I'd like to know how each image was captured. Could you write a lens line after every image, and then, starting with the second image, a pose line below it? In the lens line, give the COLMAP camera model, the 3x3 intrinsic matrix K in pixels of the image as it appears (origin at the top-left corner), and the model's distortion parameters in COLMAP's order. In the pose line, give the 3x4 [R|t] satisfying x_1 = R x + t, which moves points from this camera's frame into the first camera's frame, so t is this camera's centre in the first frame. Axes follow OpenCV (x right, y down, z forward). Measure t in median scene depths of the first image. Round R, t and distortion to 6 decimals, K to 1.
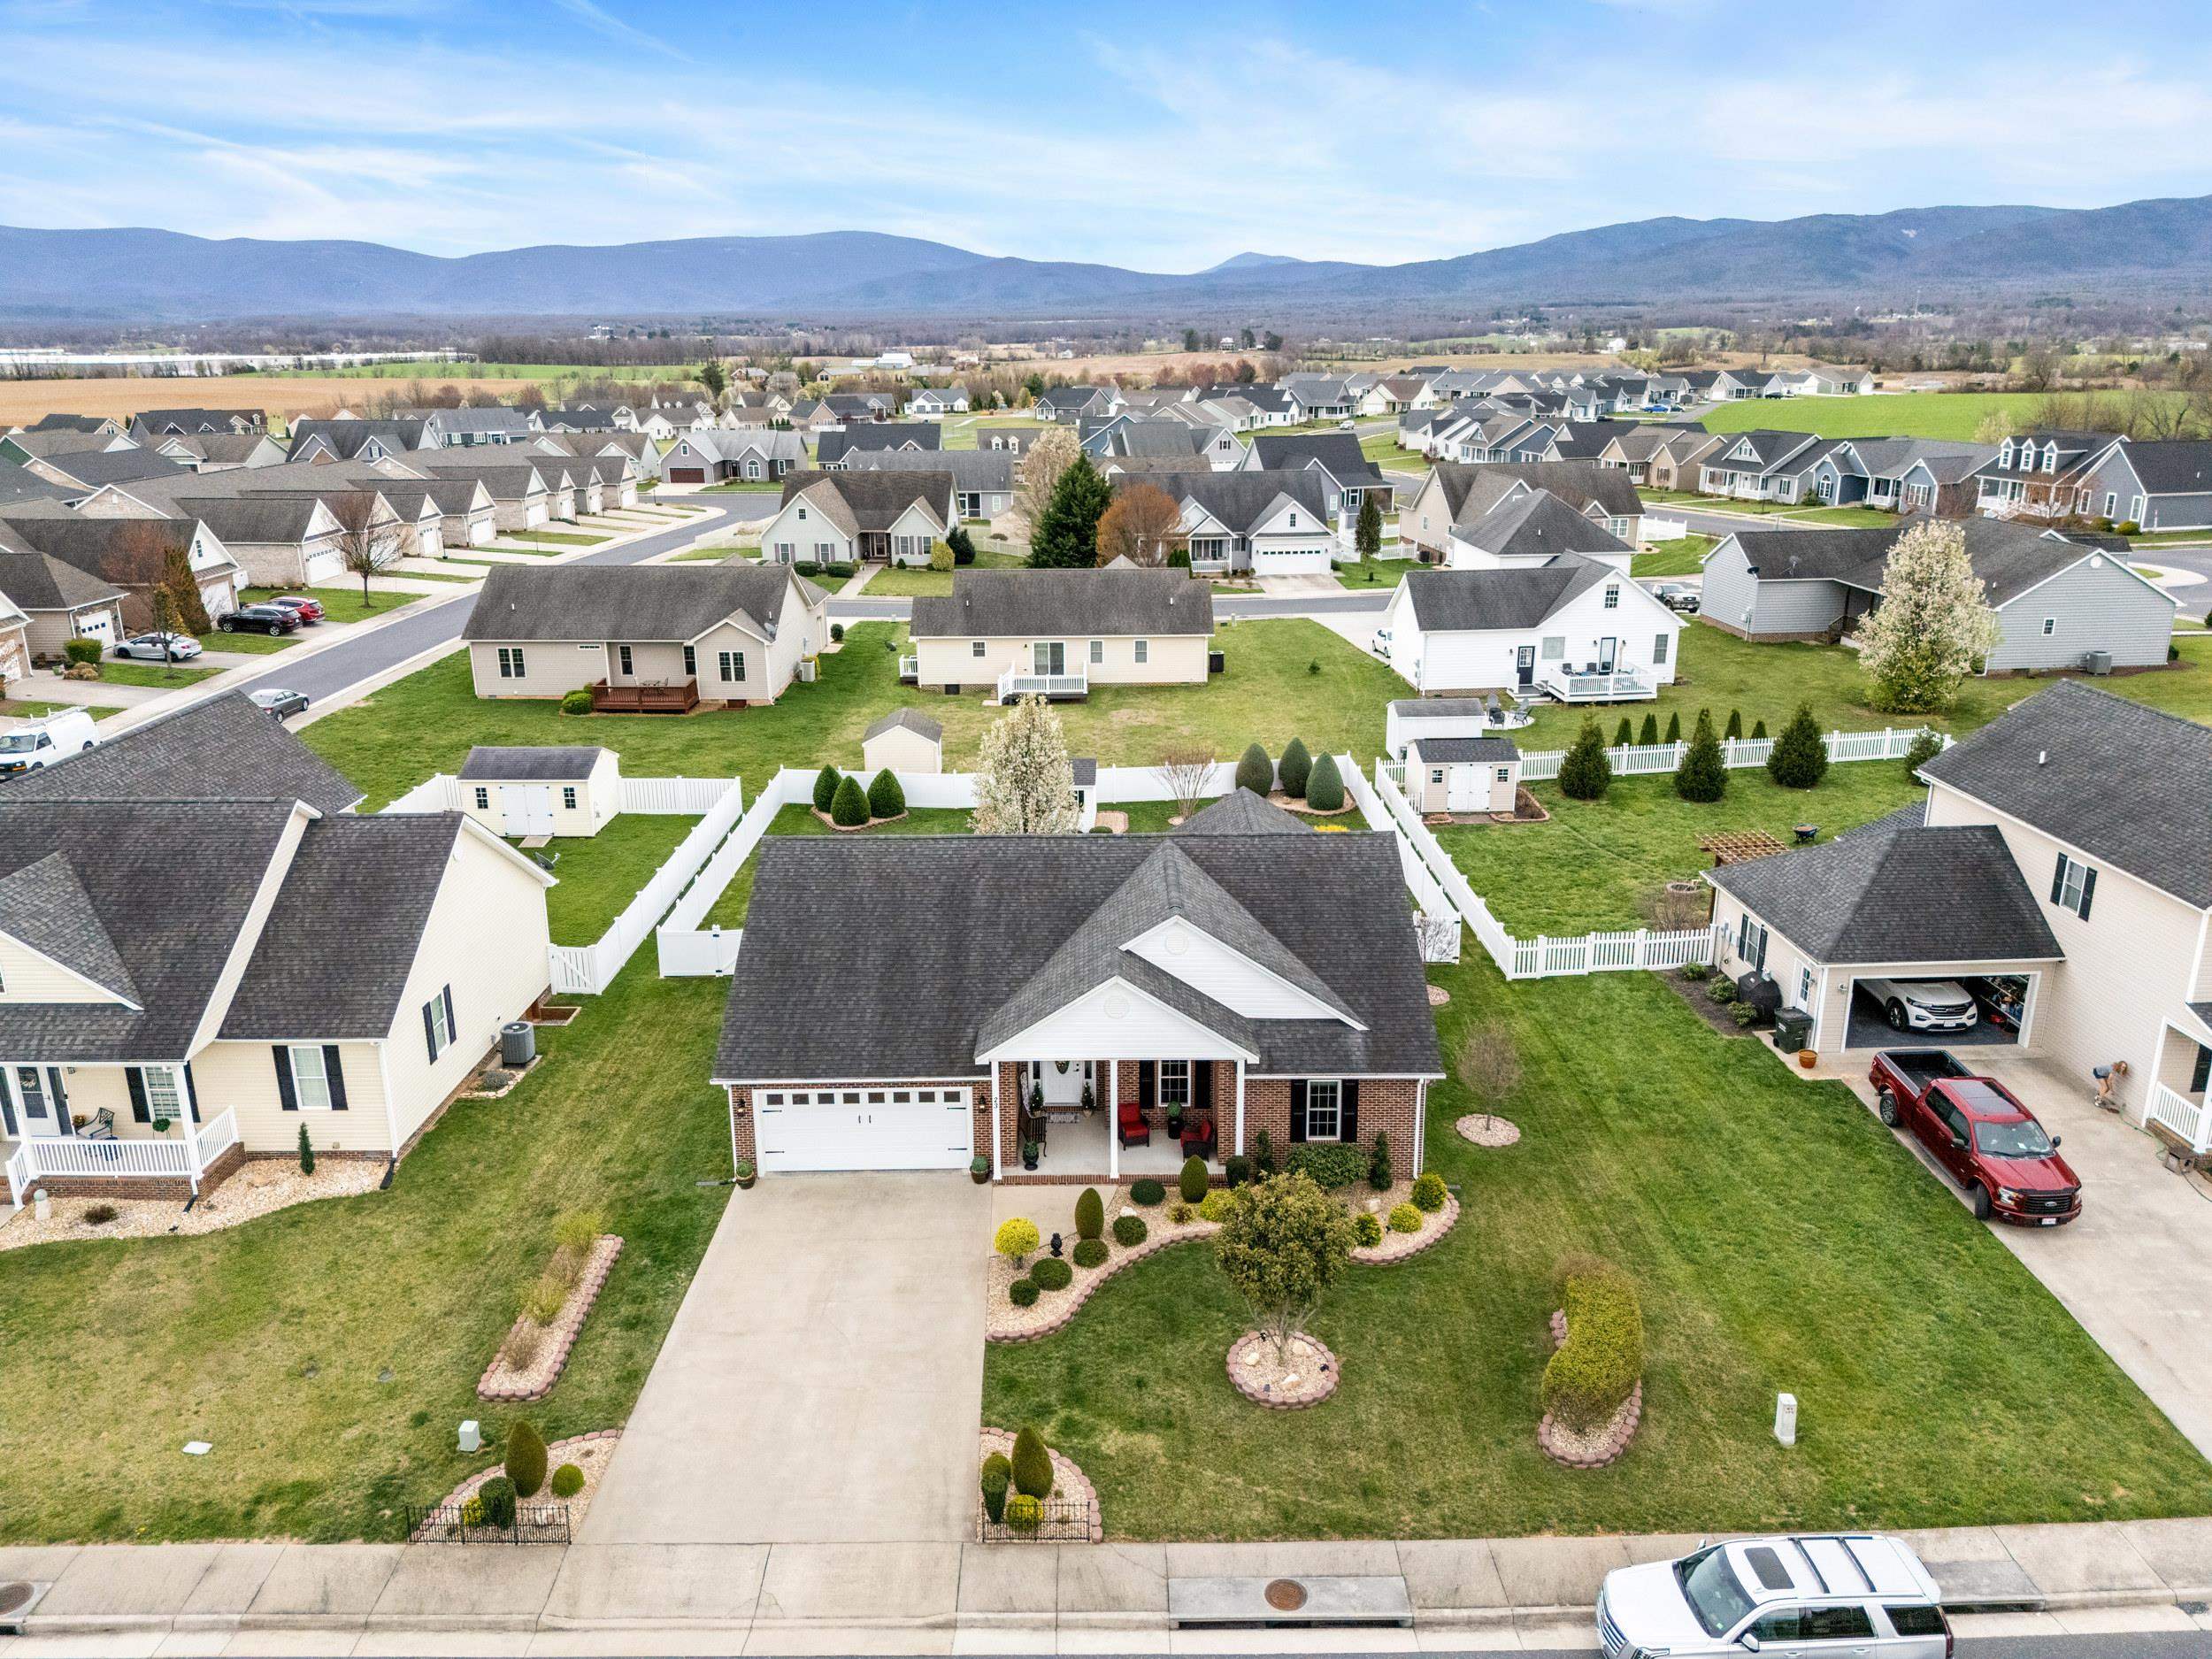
lens RADIAL K [[1615.9, 0, 1113.1], [0, 1615.9, 825.5], [0, 0, 1]] dist [0.074332, -0.070359]
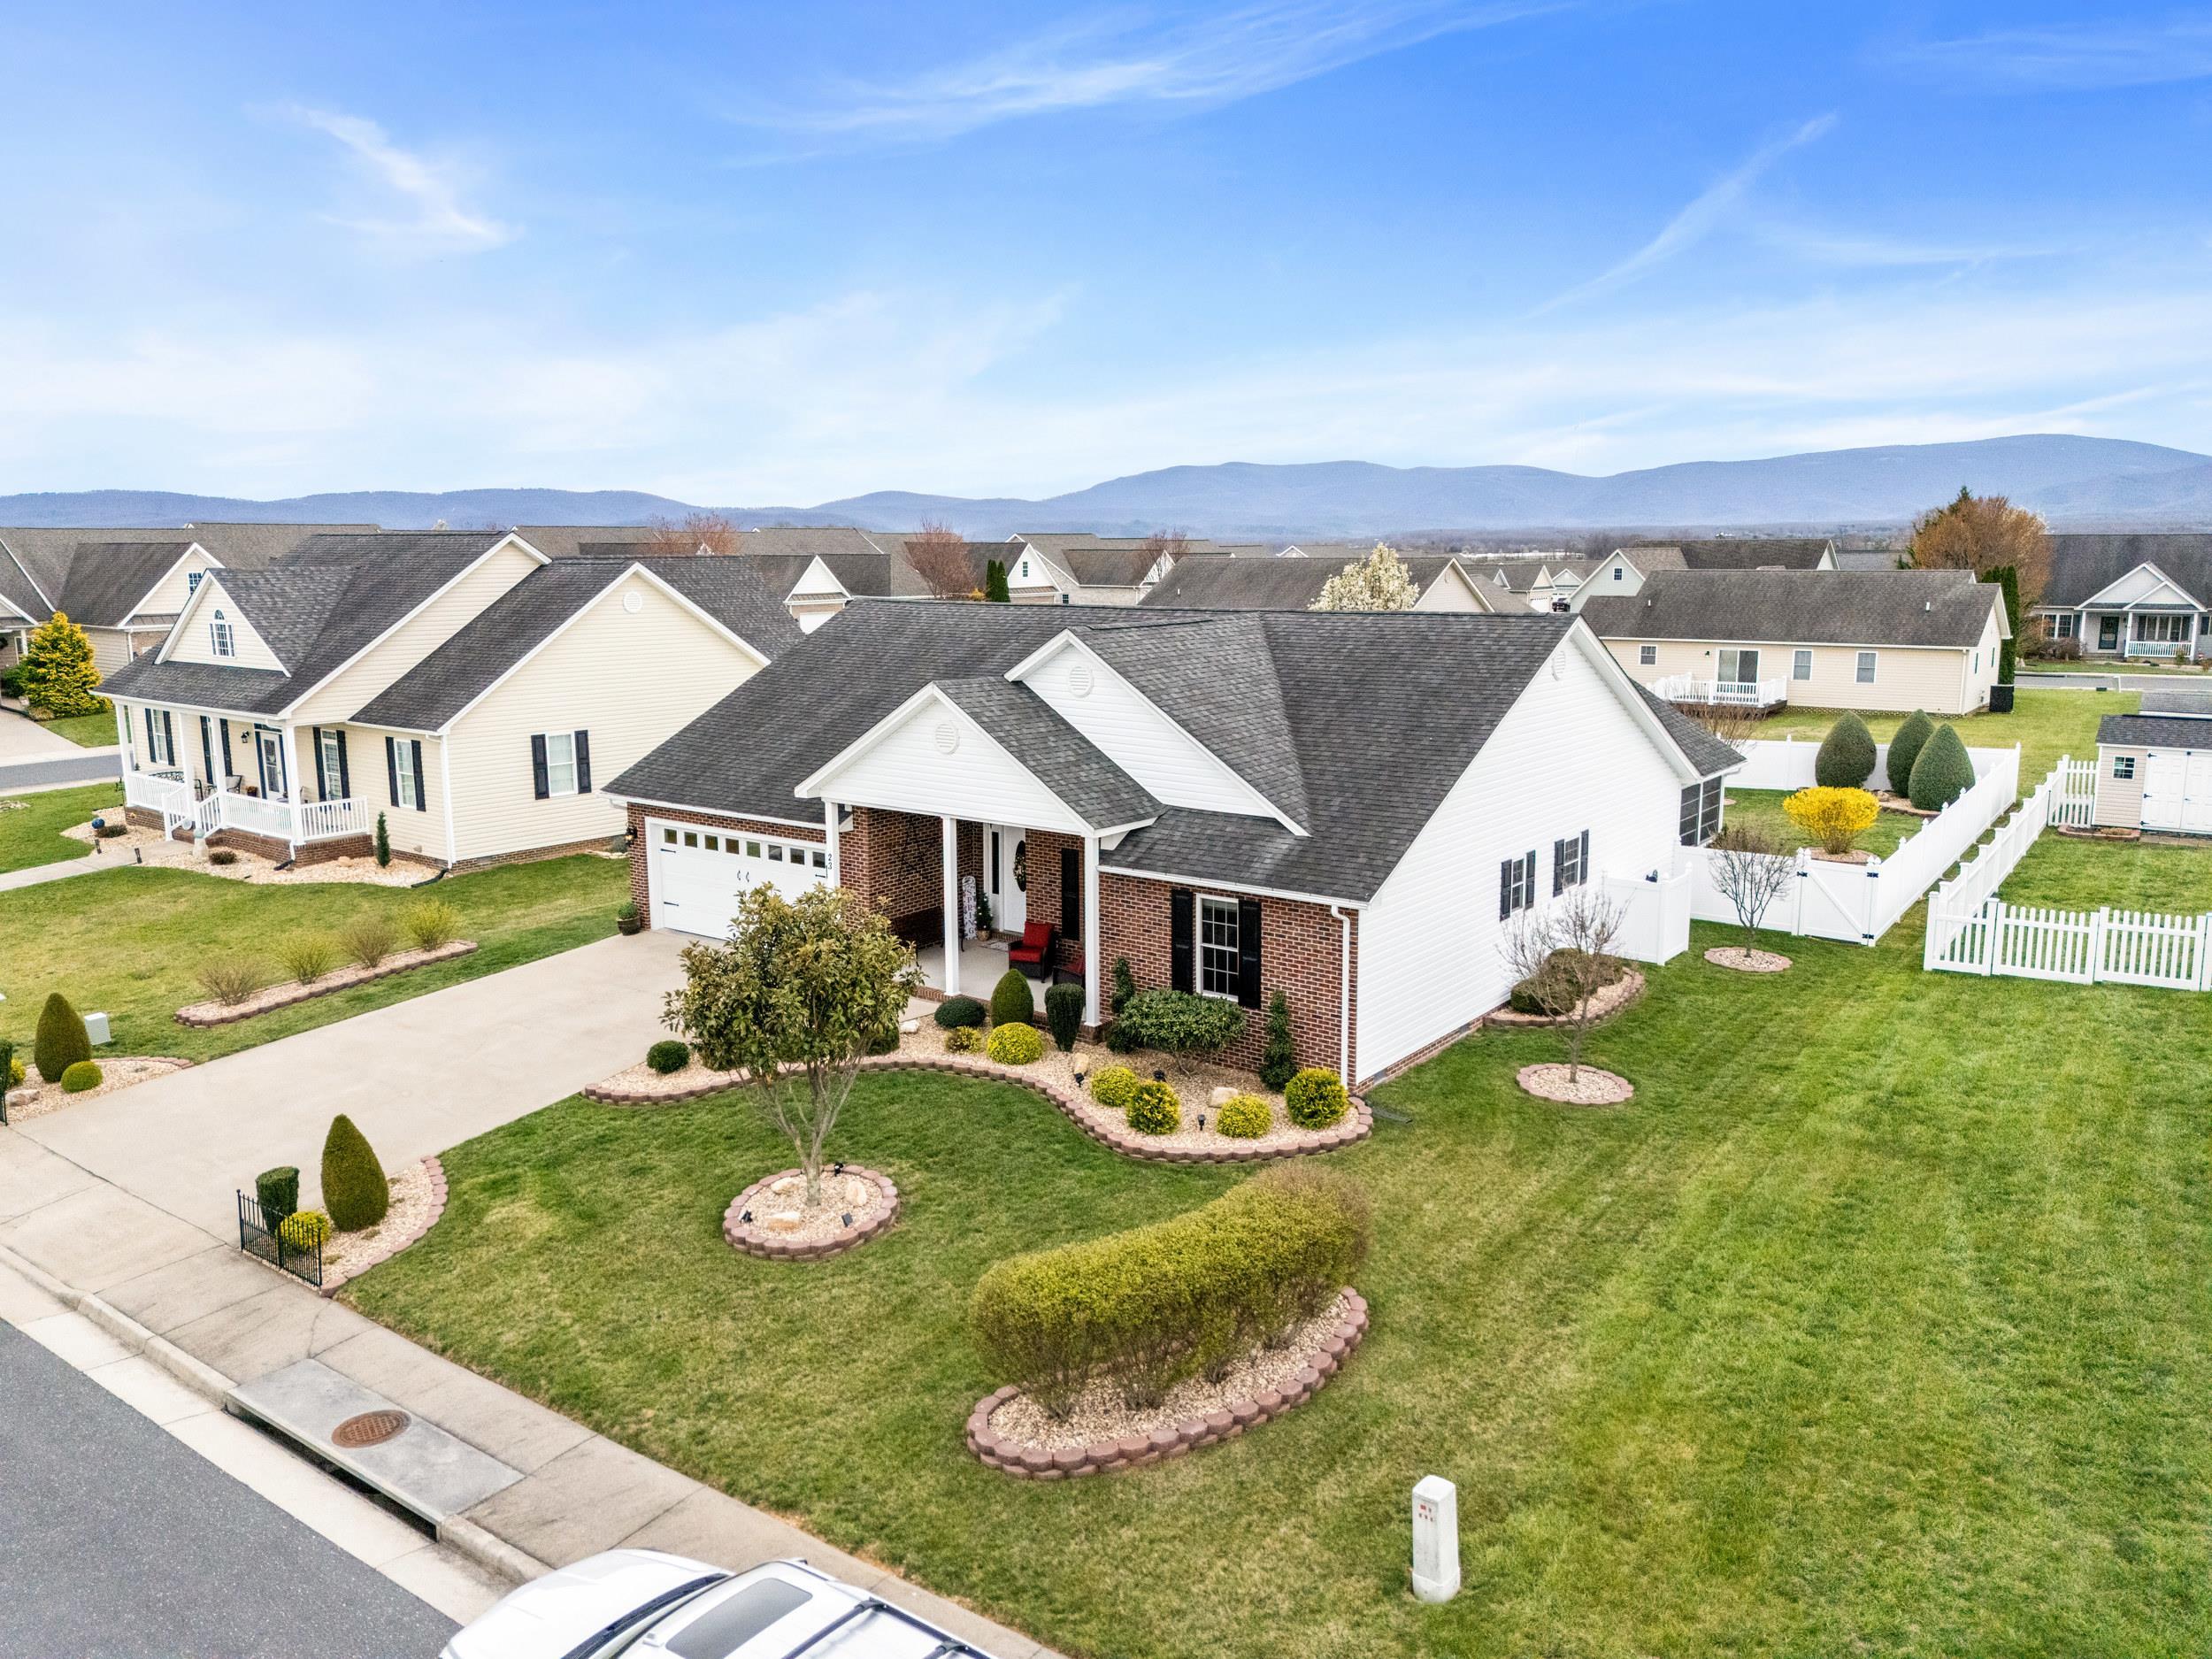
lens RADIAL K [[1615.9, 0, 1113.1], [0, 1615.9, 825.5], [0, 0, 1]] dist [0.074332, -0.070359]
pose [[0.799585, 0.106663, -0.591005, 0.412277], [-0.175908, 0.982536, -0.060664, 0.153798], [0.574213, 0.152469, 0.804383, 0.405652]]
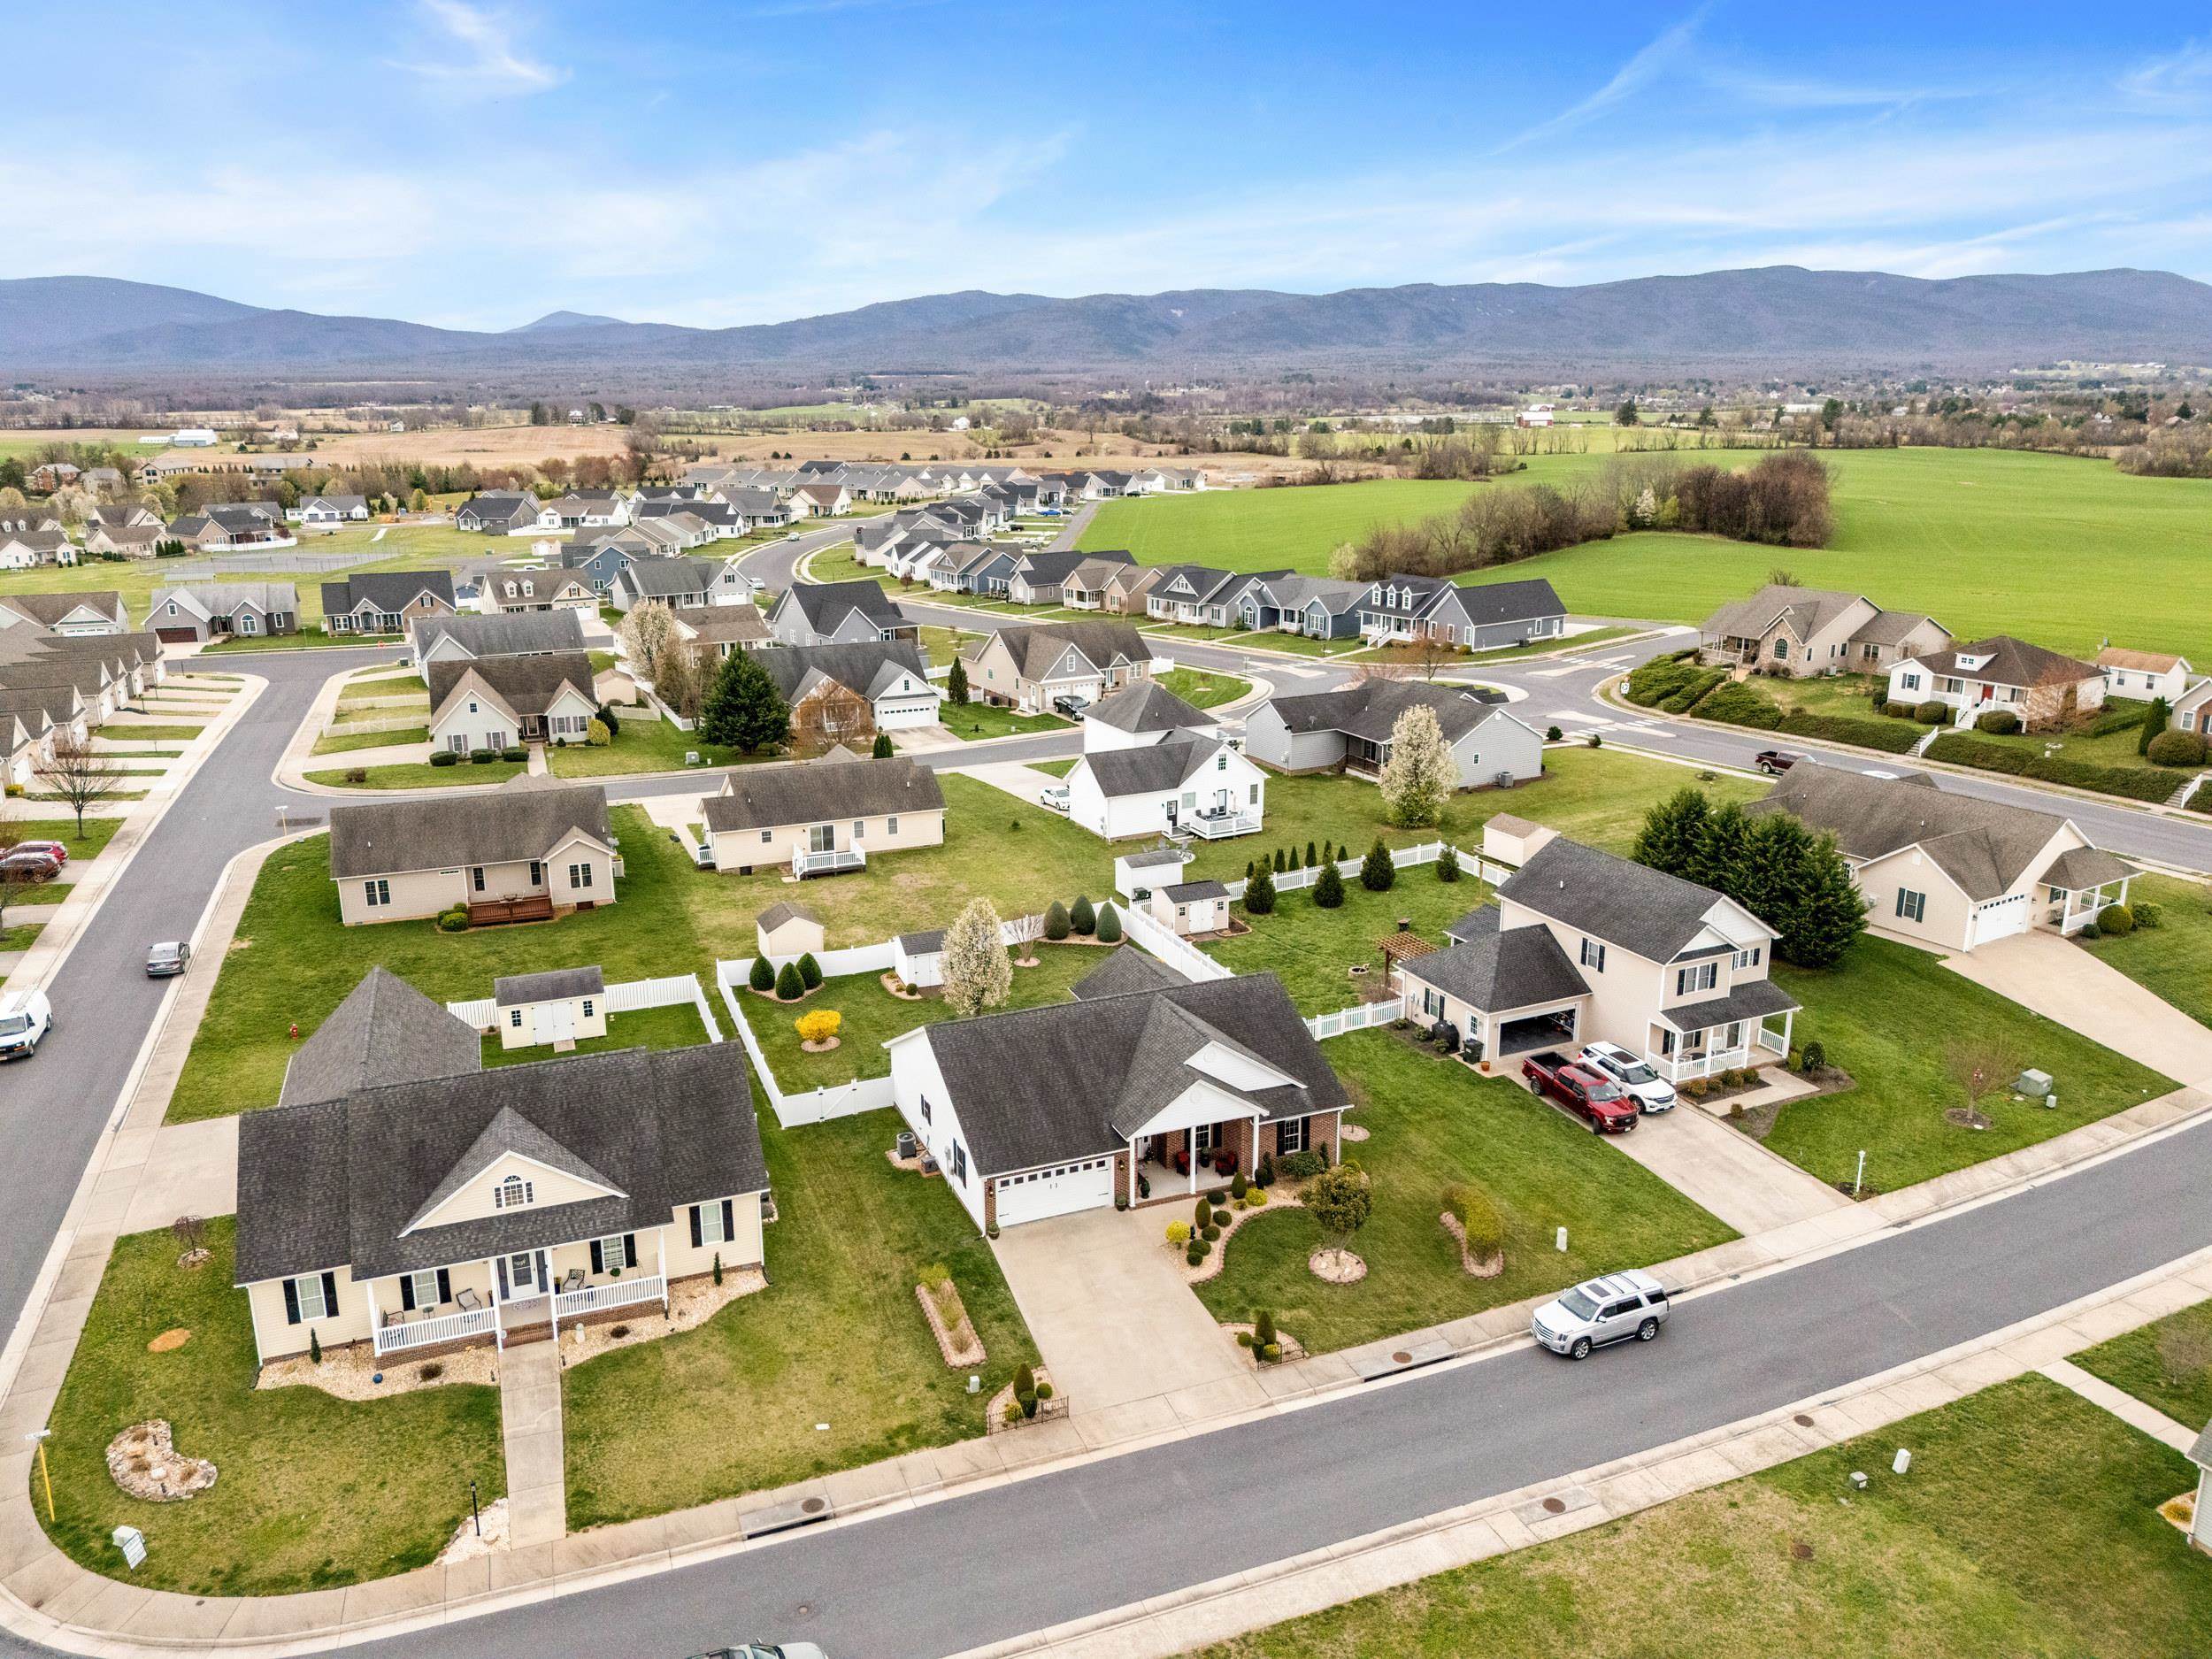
lens RADIAL K [[1582.2, 0, 1106.0], [0, 1582.2, 829.5], [0, 0, 1]] dist [0.166134, -0.438670]
pose [[0.927547, -0.098775, 0.360417, -0.597107], [0.110347, 0.993825, -0.011619, -0.148906], [-0.357044, 0.050548, 0.932719, -0.541930]]
